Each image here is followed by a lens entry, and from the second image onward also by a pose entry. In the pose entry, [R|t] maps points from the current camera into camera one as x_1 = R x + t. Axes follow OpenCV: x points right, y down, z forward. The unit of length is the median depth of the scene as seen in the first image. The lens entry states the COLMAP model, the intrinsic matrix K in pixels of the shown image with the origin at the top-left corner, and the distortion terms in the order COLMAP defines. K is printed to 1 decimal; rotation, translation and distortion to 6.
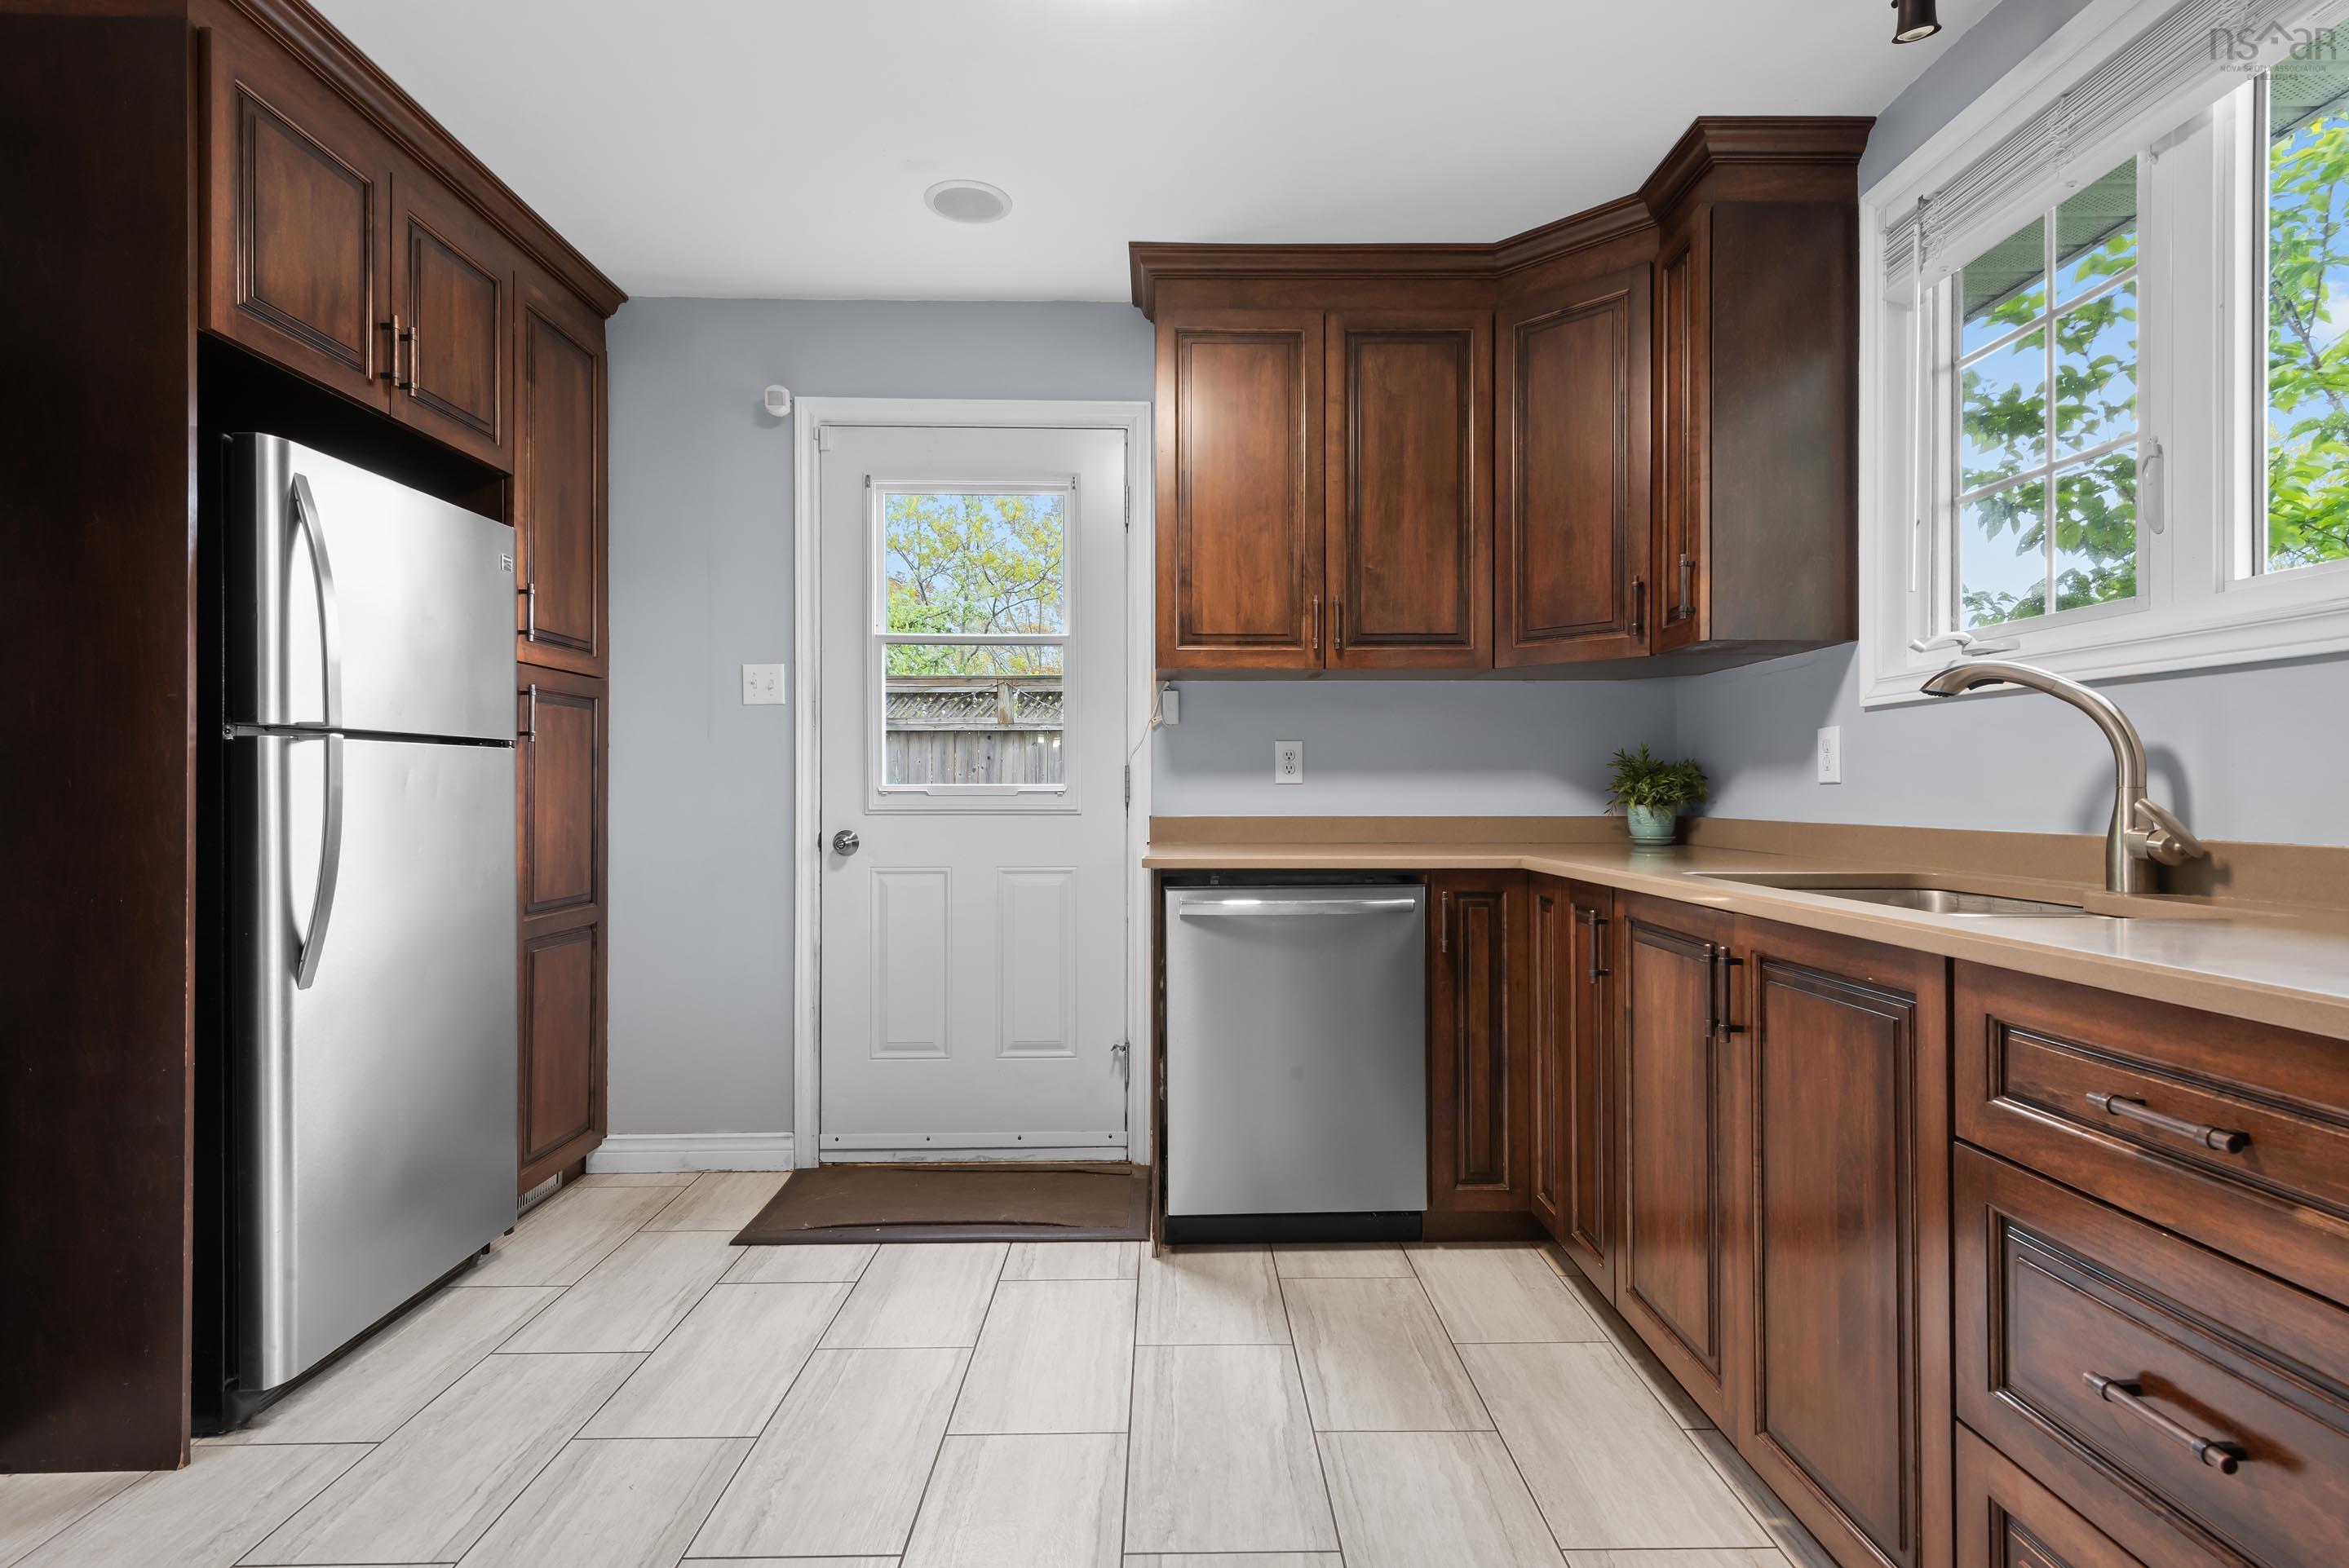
lens RADIAL K [[1180.9, 0, 1173.5], [0, 1180.9, 784.3], [0, 0, 1]] dist [0.022045, 0.000052]
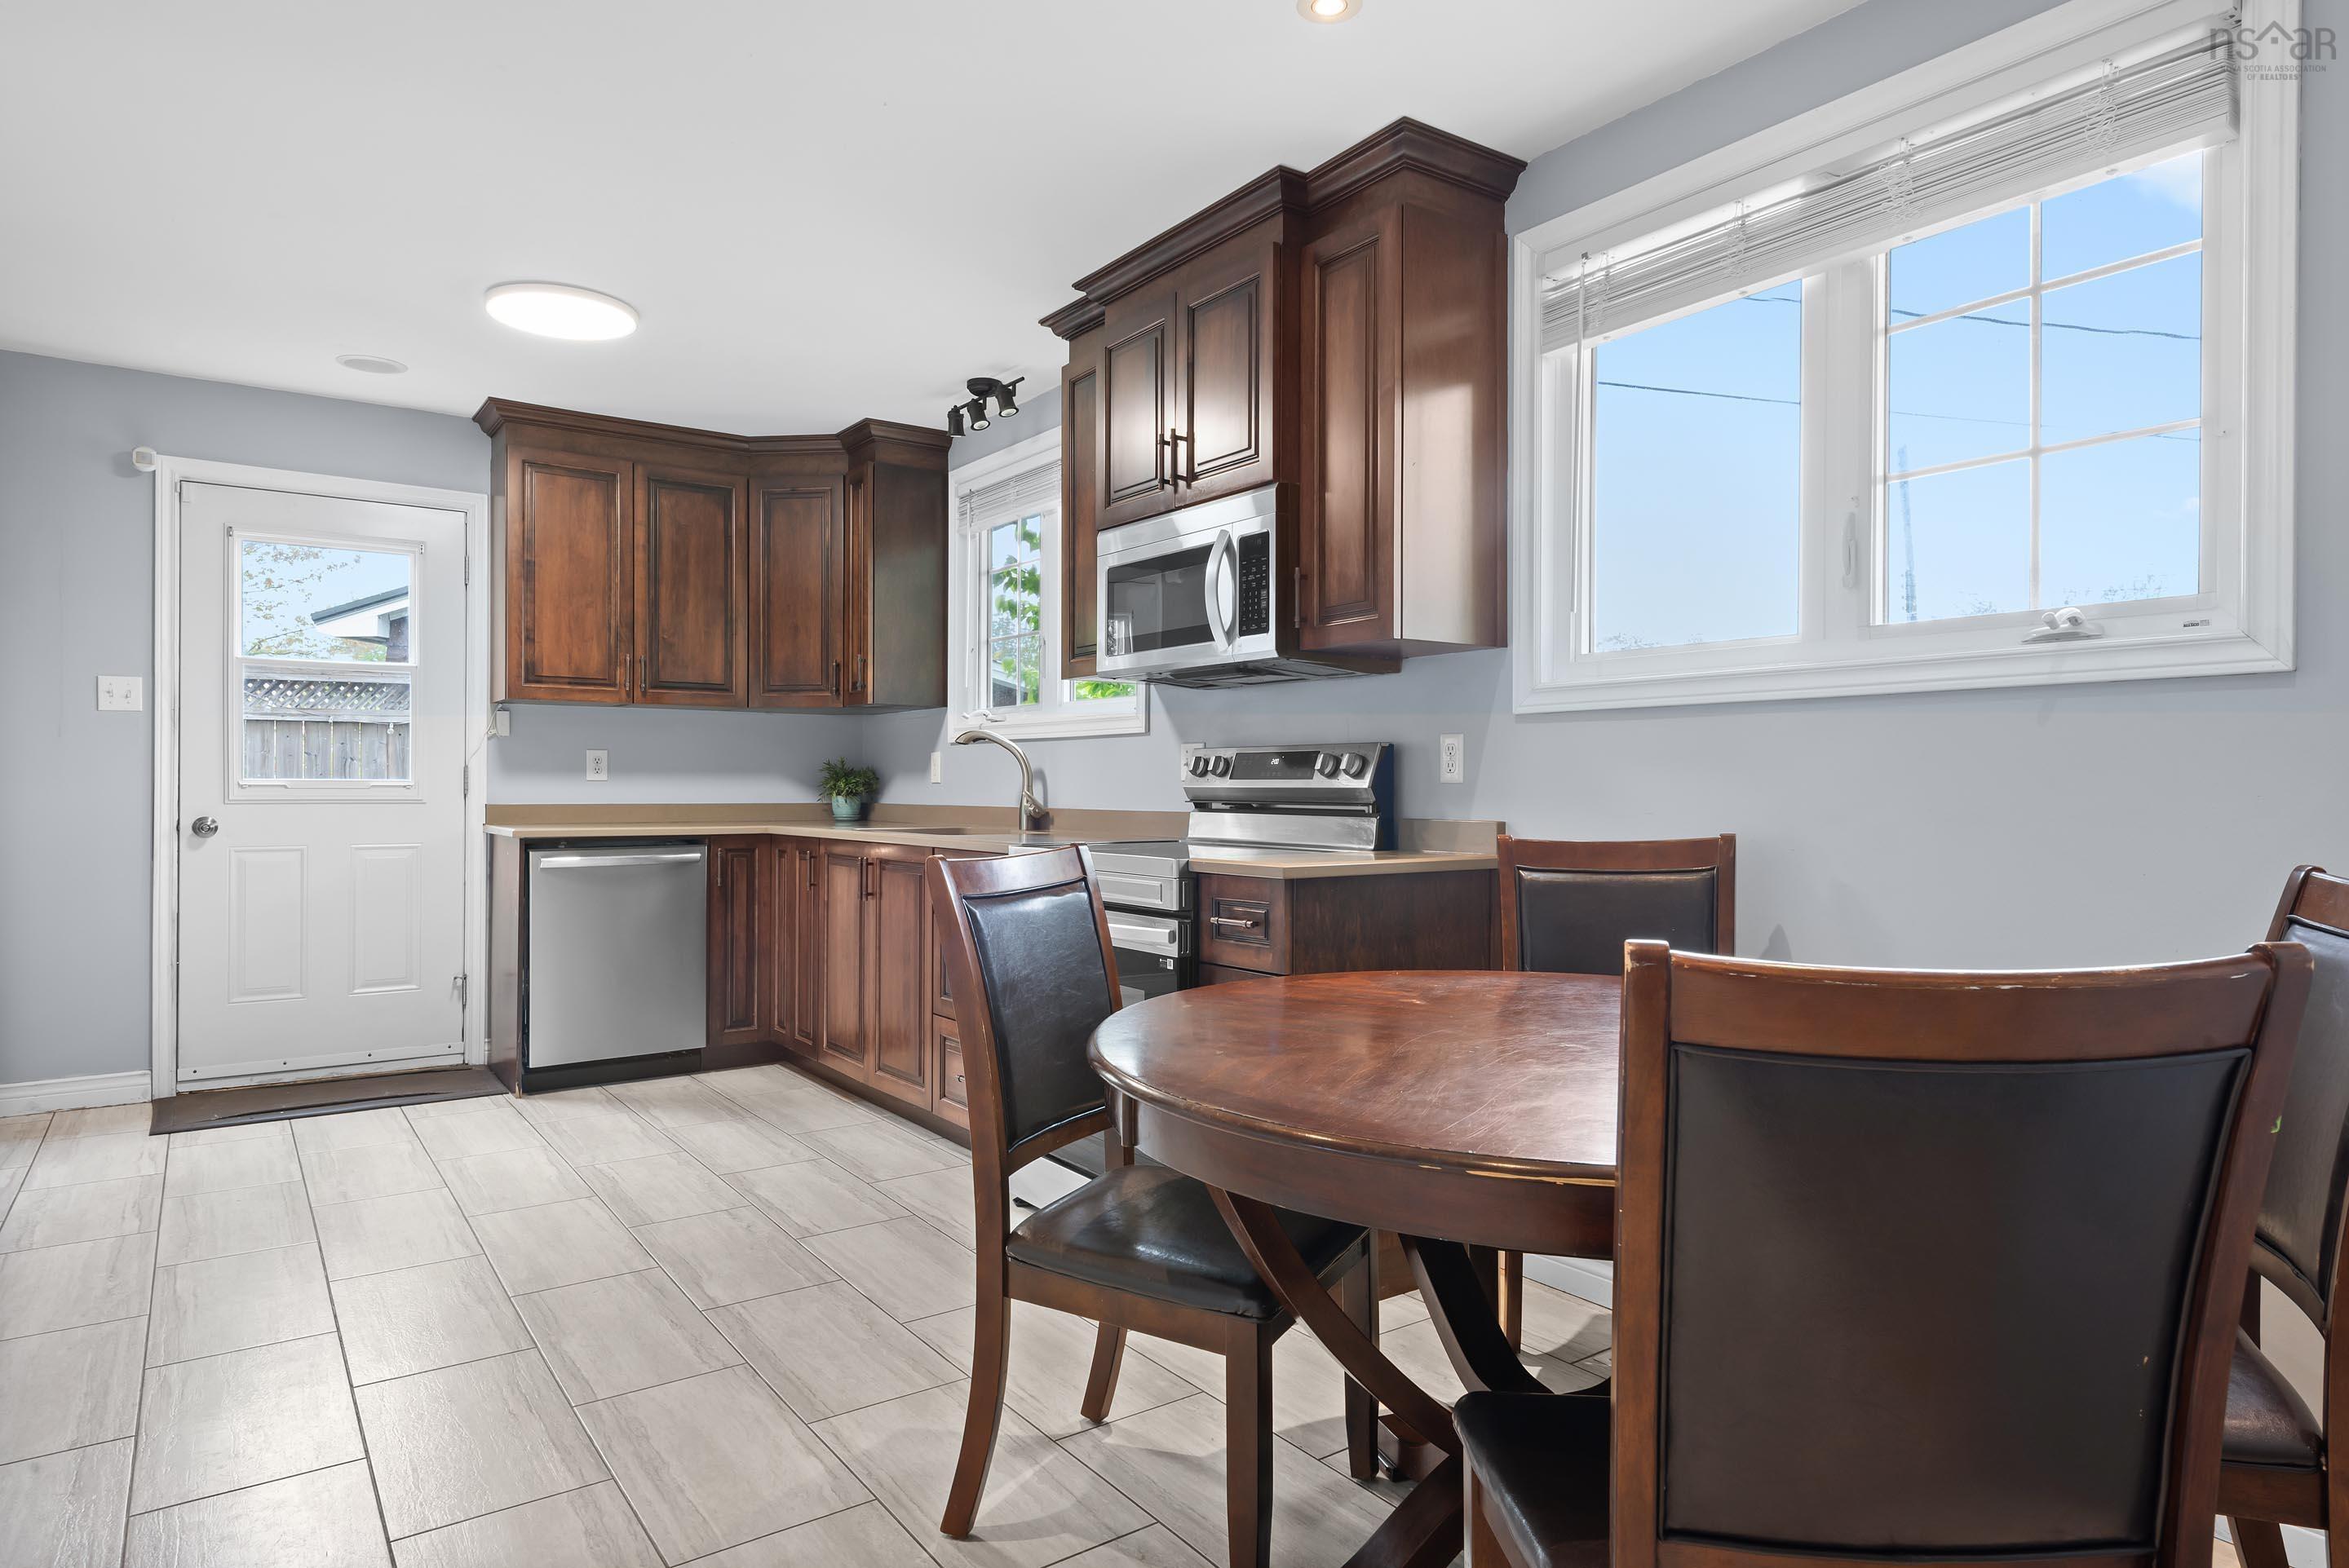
lens RADIAL K [[1378.2, 0, 1178.3], [0, 1378.2, 780.3], [0, 0, 1]] dist [0.028034, -0.001125]
pose [[0.826350, 0.005587, 0.563129, -0.284991], [-0.007227, 0.999974, 0.000685, -0.007650], [-0.563110, -0.004636, 0.826369, -0.820922]]
